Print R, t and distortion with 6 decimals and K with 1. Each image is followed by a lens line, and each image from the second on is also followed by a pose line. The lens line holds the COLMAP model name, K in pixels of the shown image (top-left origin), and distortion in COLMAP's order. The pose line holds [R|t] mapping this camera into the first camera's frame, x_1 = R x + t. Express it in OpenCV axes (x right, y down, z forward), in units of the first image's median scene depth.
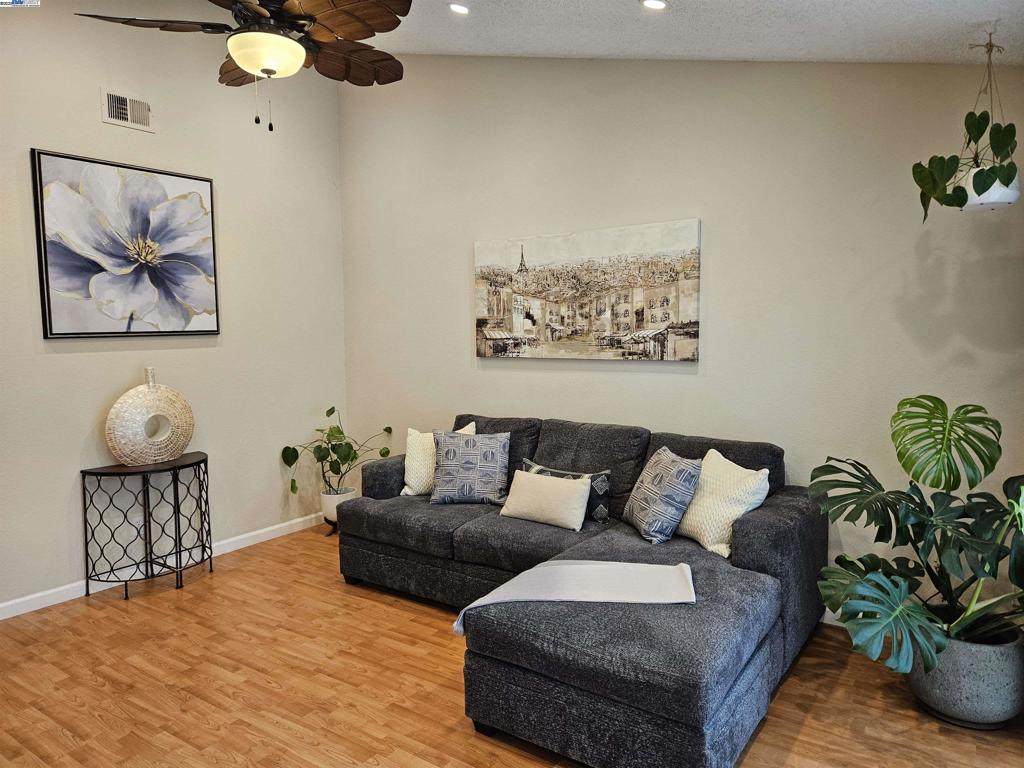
lens RADIAL K [[684.2, 0, 509.6], [0, 684.2, 375.2], [0, 0, 1]] dist [0.067103, -0.057559]
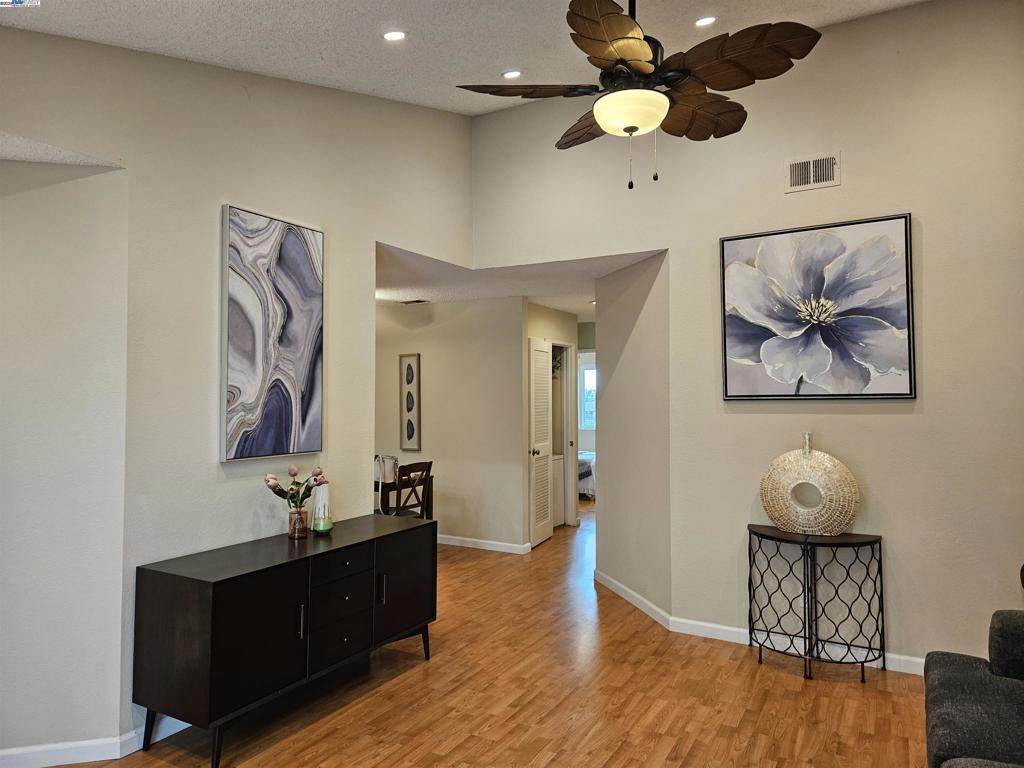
lens RADIAL K [[684.2, 0, 509.8], [0, 684.2, 379.9], [0, 0, 1]] dist [0.067103, -0.057559]
pose [[0.094653, -0.012496, -0.995432, 0.398902], [-0.065701, 0.997663, -0.018771, -0.039162], [0.993340, 0.067178, 0.093611, 0.511469]]
